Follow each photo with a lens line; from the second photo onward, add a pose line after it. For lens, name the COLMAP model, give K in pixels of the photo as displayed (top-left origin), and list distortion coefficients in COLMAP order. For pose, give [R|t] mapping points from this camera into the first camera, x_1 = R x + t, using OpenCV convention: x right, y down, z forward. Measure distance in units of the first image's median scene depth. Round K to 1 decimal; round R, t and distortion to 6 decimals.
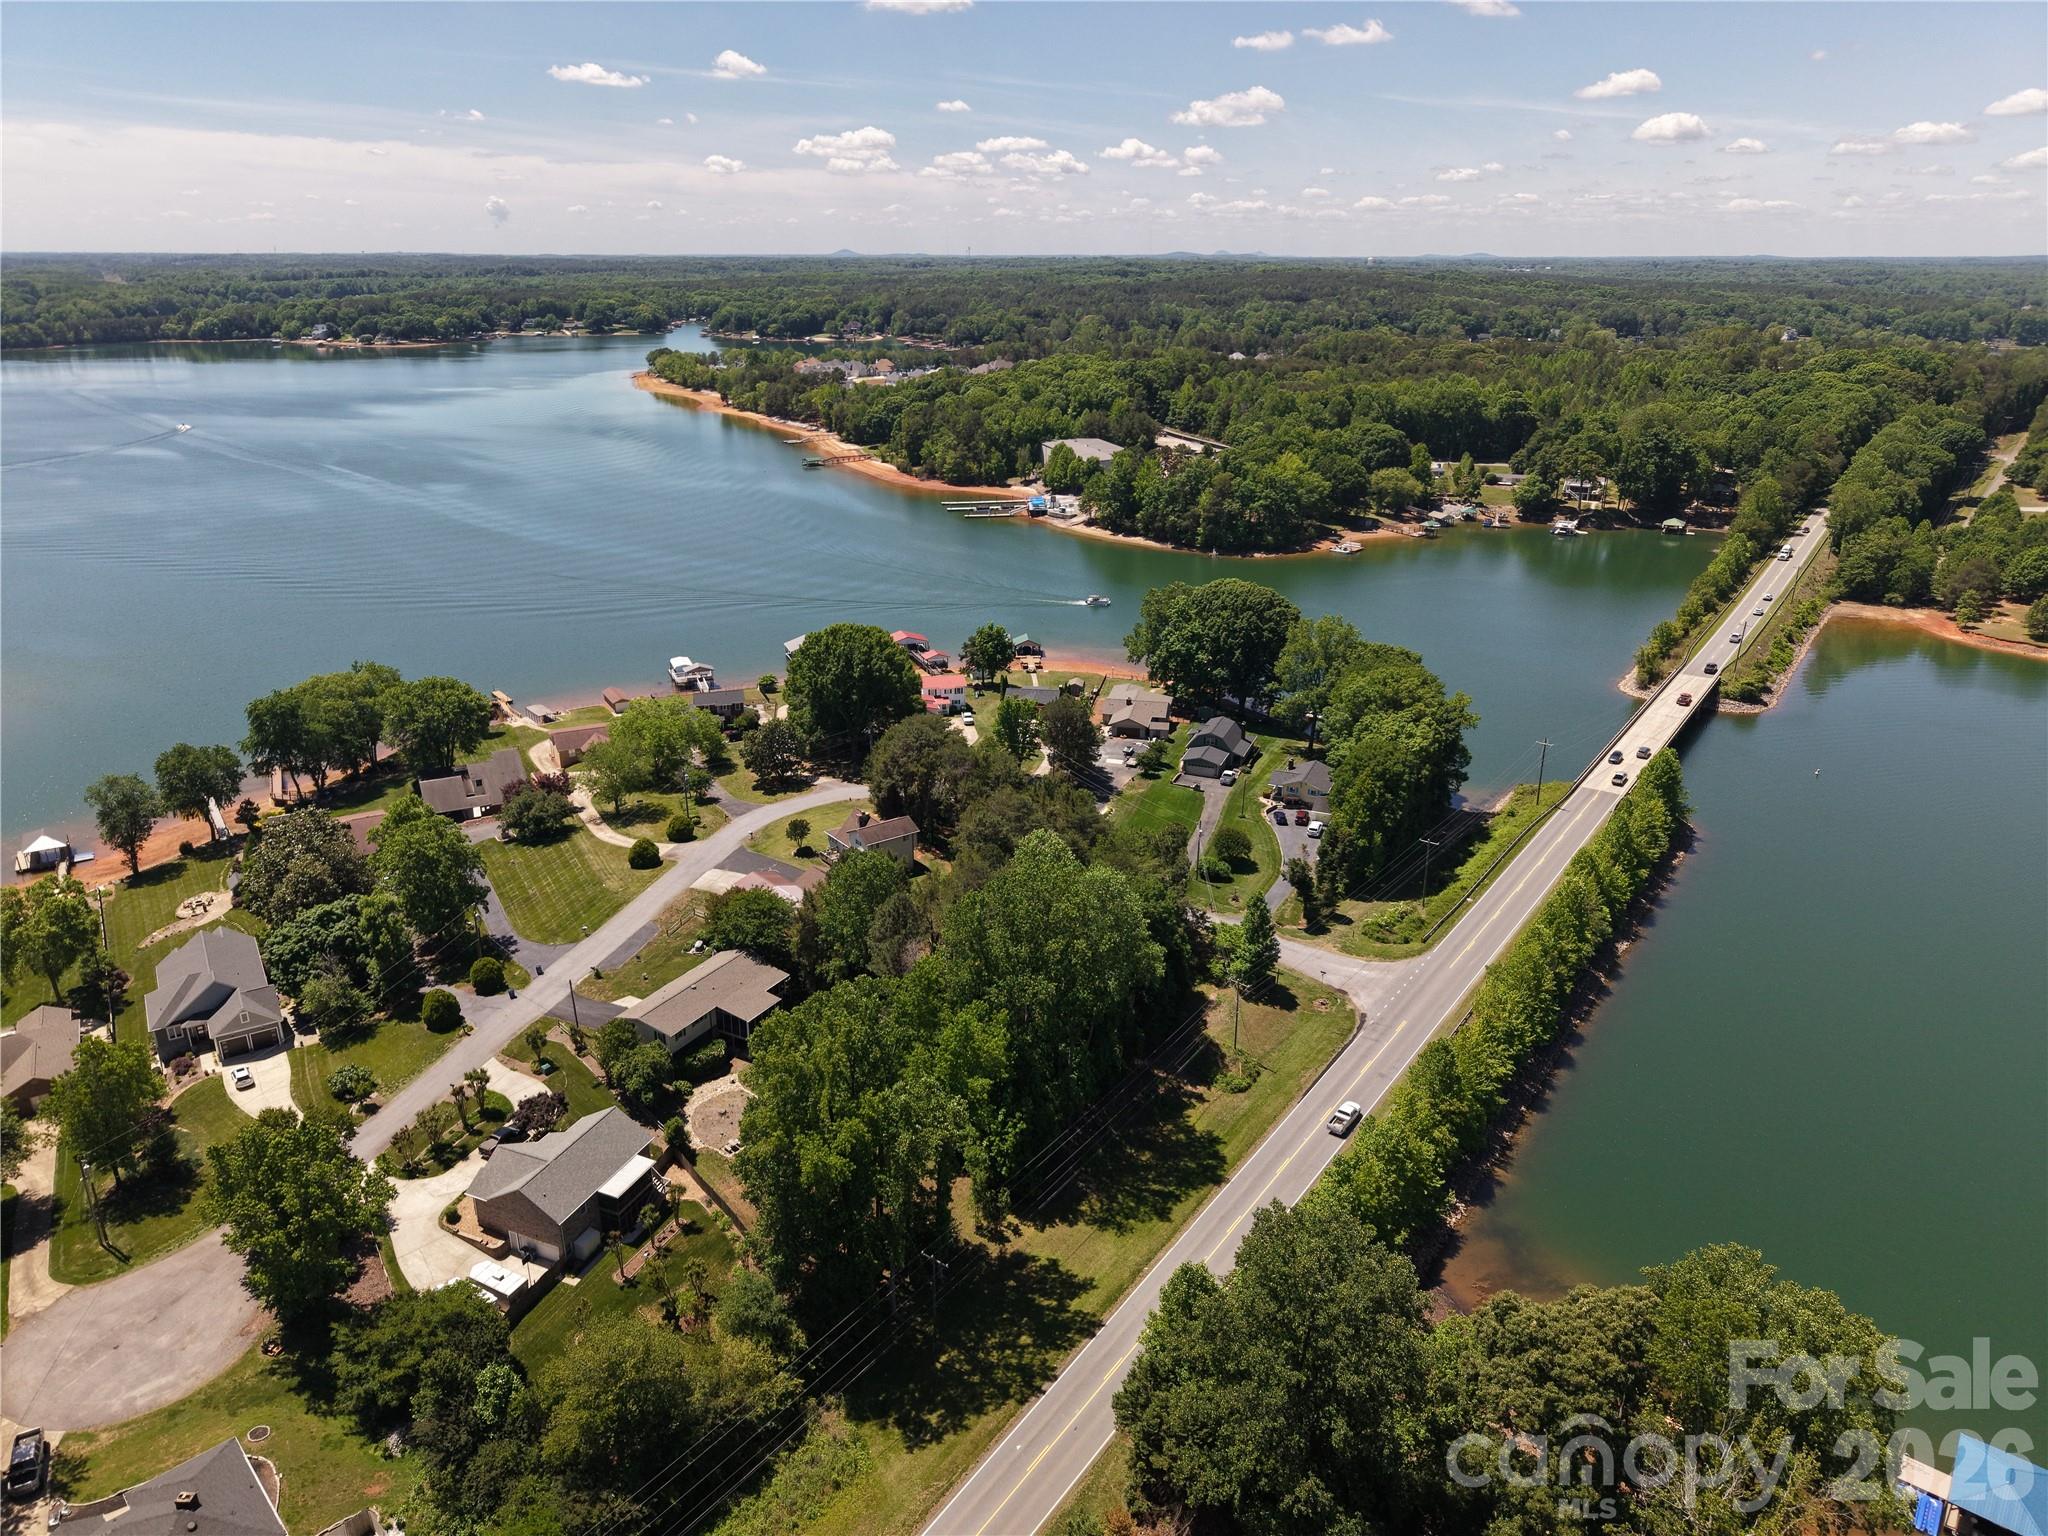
lens RADIAL K [[1384.7, 0, 1018.2], [0, 1384.7, 762.1], [0, 0, 1]] dist [0.036593, -0.039997]
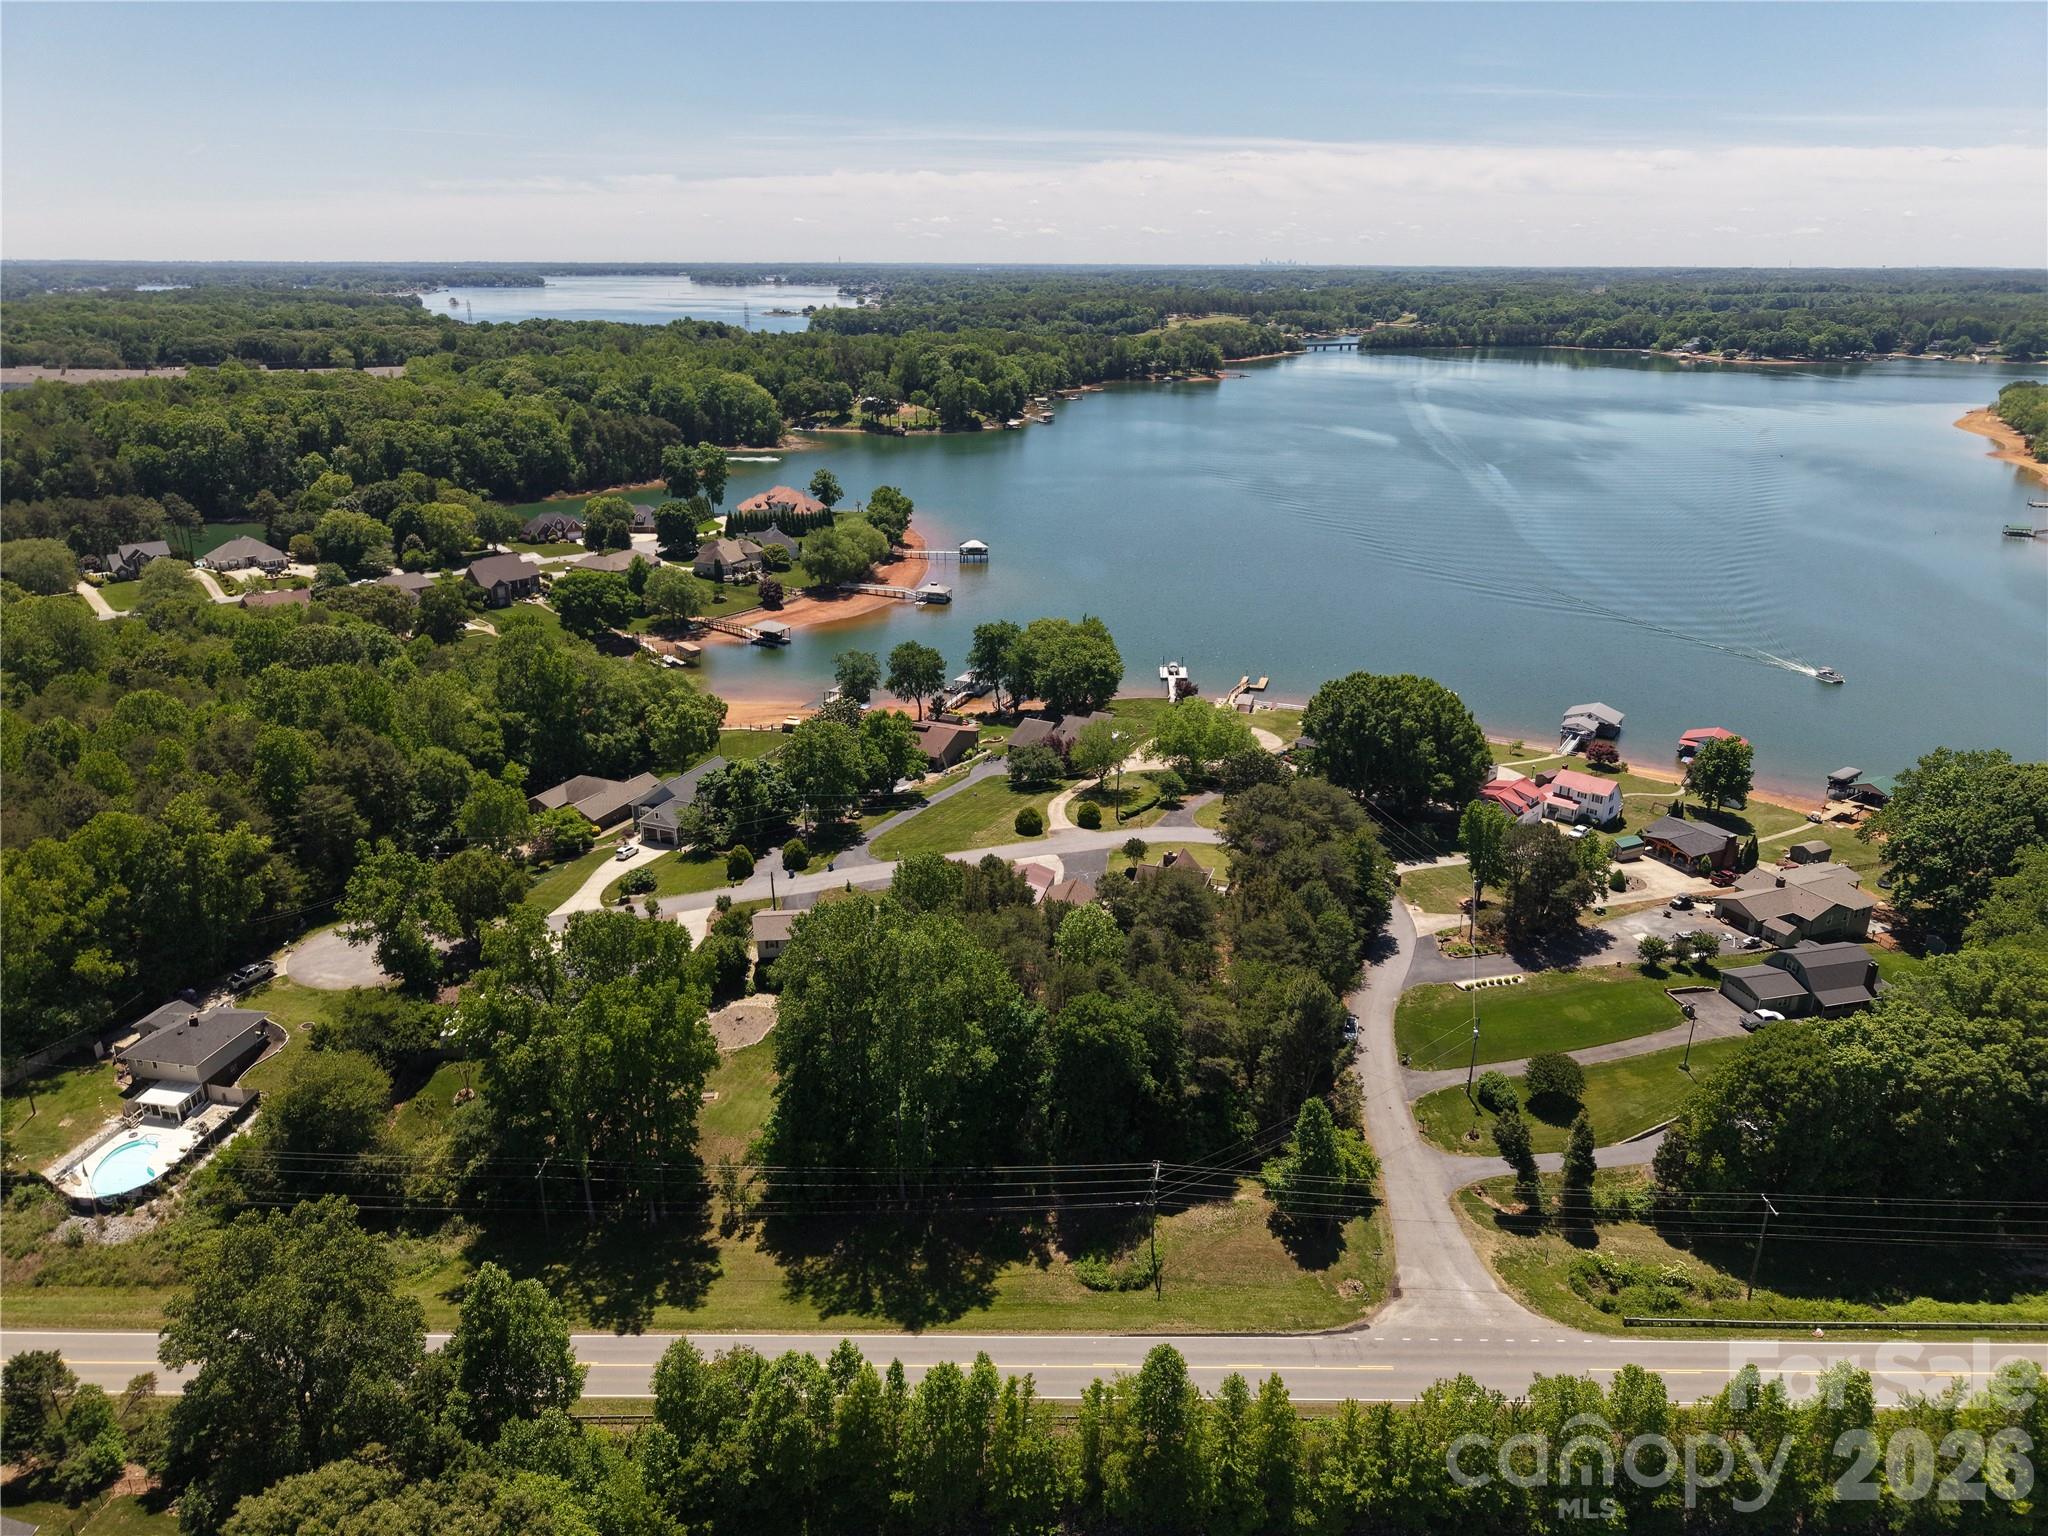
lens RADIAL K [[1382.5, 0, 1020.1], [0, 1382.5, 754.9], [0, 0, 1]] dist [0.018683, -0.020394]
pose [[0.566050, 0.276179, -0.776732, 0.218133], [-0.285677, 0.949545, 0.129436, -0.048168], [0.773290, 0.148627, 0.616387, 0.136474]]
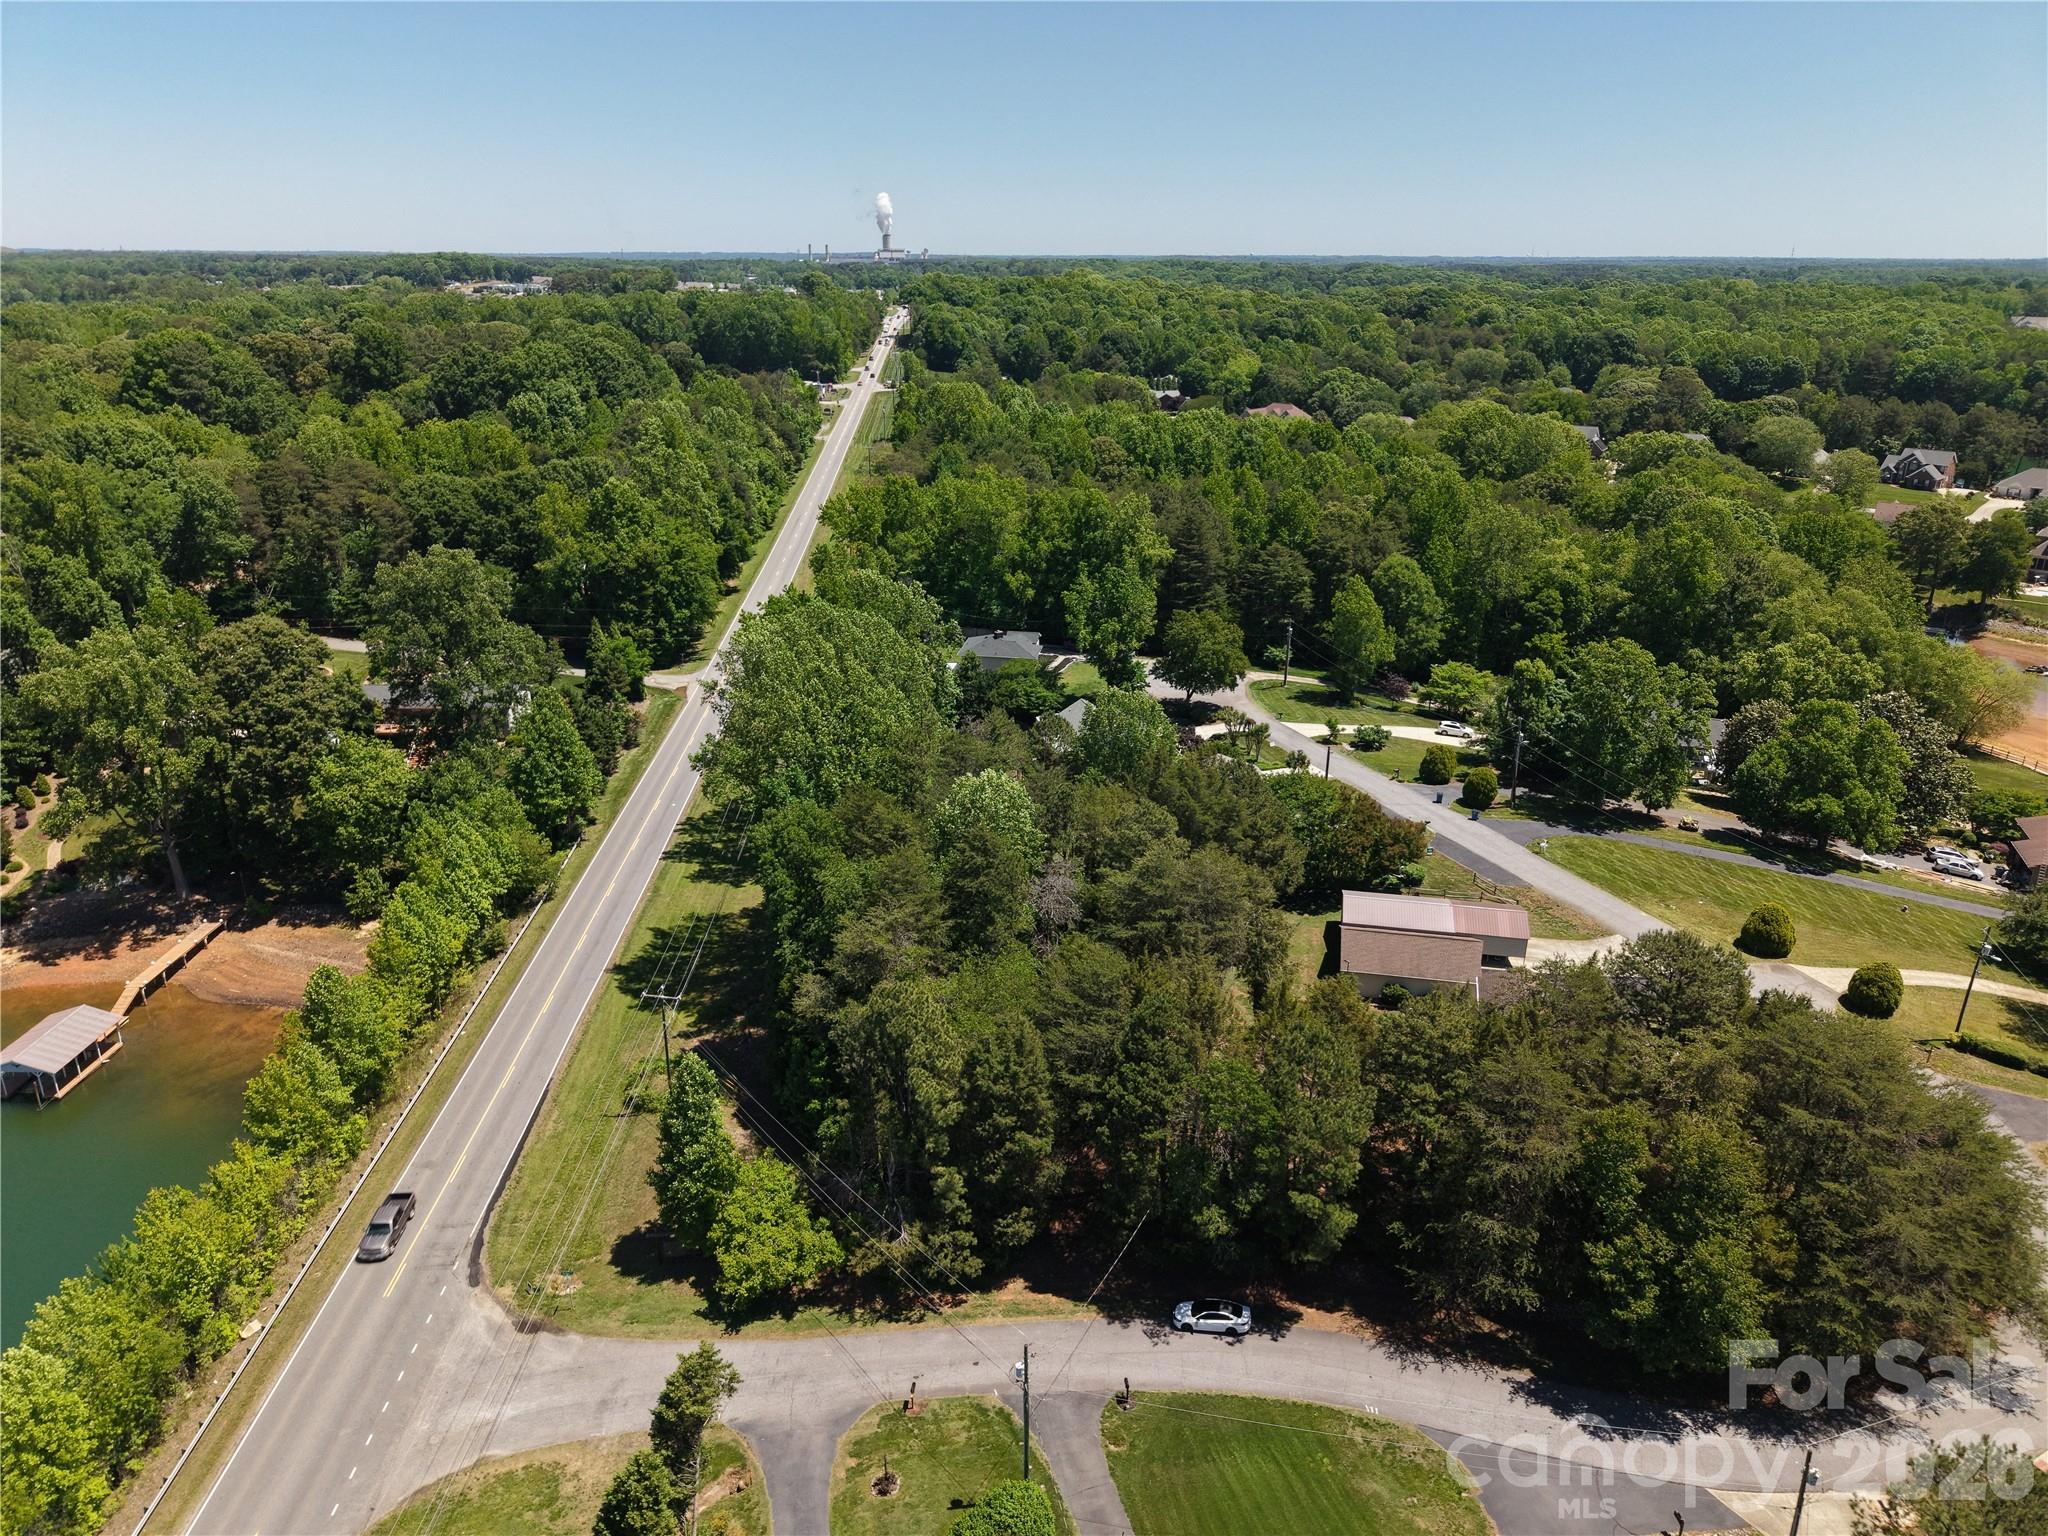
lens RADIAL K [[1353.5, 0, 1024.0], [0, 1353.5, 768.0], [0, 0, 1]] dist [0.090749, -0.131111]
pose [[-0.789928, 0.211238, -0.575667, 0.119500], [-0.219836, 0.778831, 0.587447, -0.105064], [0.572438, 0.590594, -0.568782, 0.454045]]
